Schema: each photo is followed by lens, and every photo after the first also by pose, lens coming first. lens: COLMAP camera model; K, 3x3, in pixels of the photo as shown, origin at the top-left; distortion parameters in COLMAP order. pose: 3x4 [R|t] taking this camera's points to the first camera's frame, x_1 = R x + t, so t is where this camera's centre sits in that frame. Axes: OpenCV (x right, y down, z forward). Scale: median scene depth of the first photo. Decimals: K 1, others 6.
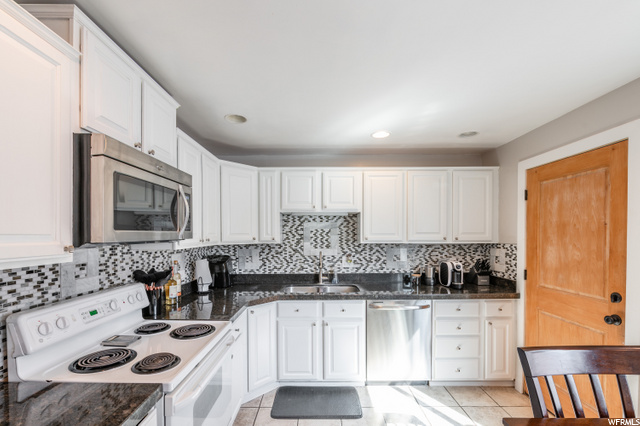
lens RADIAL K [[276.6, 0, 313.0], [0, 276.6, 236.9], [0, 0, 1]] dist [-0.002231, -0.000875]
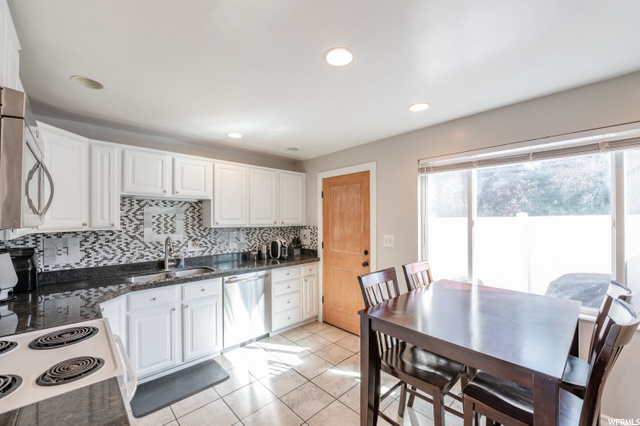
lens RADIAL K [[262.1, 0, 319.7], [0, 262.1, 216.1], [0, 0, 1]] dist [0.002456, -0.000255]
pose [[0.716528, 0.009958, 0.697487, -0.265969], [0.007215, 0.999739, -0.021685, 0.003148], [-0.697521, 0.020570, 0.716269, -0.051647]]
